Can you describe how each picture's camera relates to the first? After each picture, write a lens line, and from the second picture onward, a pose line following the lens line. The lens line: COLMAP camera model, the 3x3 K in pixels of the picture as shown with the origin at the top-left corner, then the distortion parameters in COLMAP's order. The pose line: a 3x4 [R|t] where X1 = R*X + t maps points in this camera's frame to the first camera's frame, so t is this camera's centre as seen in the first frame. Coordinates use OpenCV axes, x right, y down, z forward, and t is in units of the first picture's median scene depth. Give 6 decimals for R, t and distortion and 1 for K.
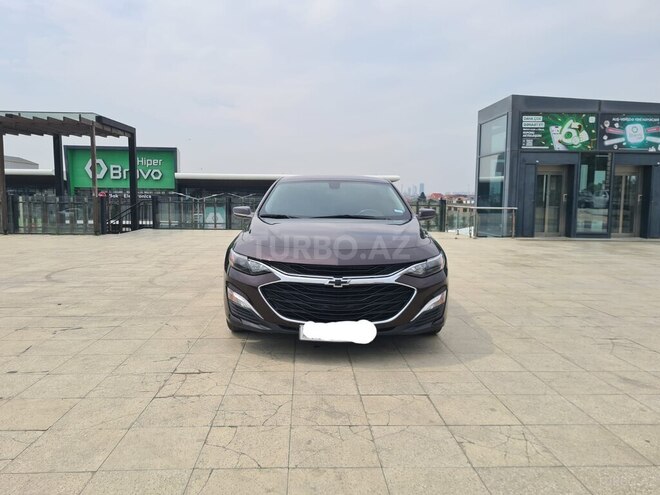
lens RADIAL K [[490.8, 0, 322.0], [0, 490.8, 246.6], [0, 0, 1]] dist [0.051519, -0.037723]
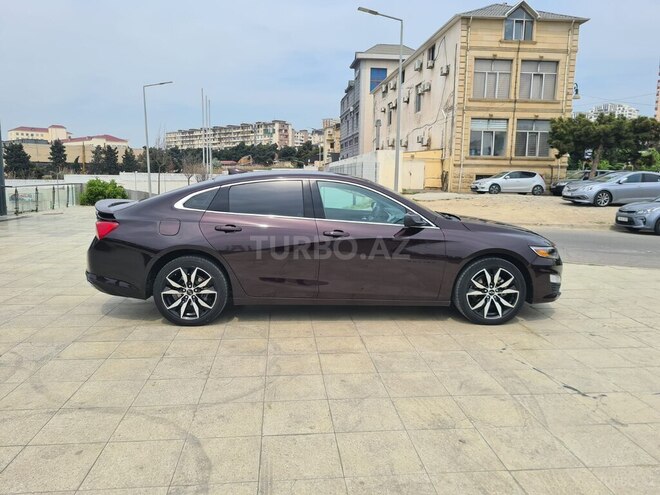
lens RADIAL K [[492.9, 0, 328.1], [0, 492.9, 246.6], [0, 0, 1]] dist [0.052691, -0.034850]
pose [[-0.056799, -0.156867, 0.985985, -1.461110], [0.085633, 0.983175, 0.161353, -0.251710], [-0.994706, 0.093597, -0.042410, 1.686991]]
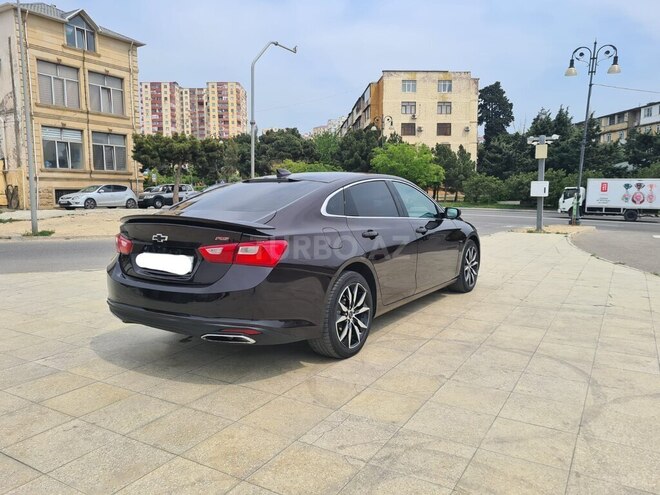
lens RADIAL K [[492.9, 0, 328.1], [0, 492.9, 246.6], [0, 0, 1]] dist [0.052691, -0.034850]
pose [[-0.835214, -0.064560, 0.546122, -0.732762], [0.055054, 0.978280, 0.199845, -0.316229], [-0.547162, 0.196980, -0.813519, 2.845524]]
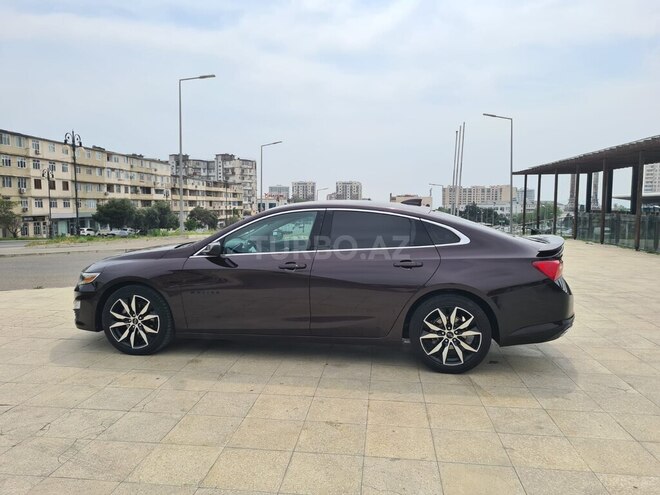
lens RADIAL K [[492.9, 0, 328.1], [0, 492.9, 246.6], [0, 0, 1]] dist [0.052691, -0.034850]
pose [[-0.155914, 0.072007, -0.985143, 1.442497], [-0.104500, 0.990540, 0.088940, -0.233778], [0.982227, 0.116814, -0.146914, 1.862169]]
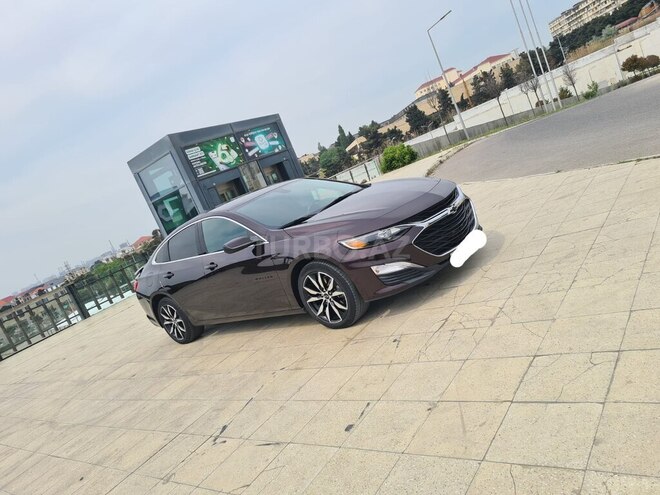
lens RADIAL K [[492.9, 0, 328.1], [0, 492.9, 246.6], [0, 0, 1]] dist [0.052691, -0.034850]
pose [[0.598713, -0.384931, 0.702404, -1.013902], [0.465771, 0.880750, 0.085655, -0.093108], [-0.651614, 0.275877, 0.706606, 0.323883]]
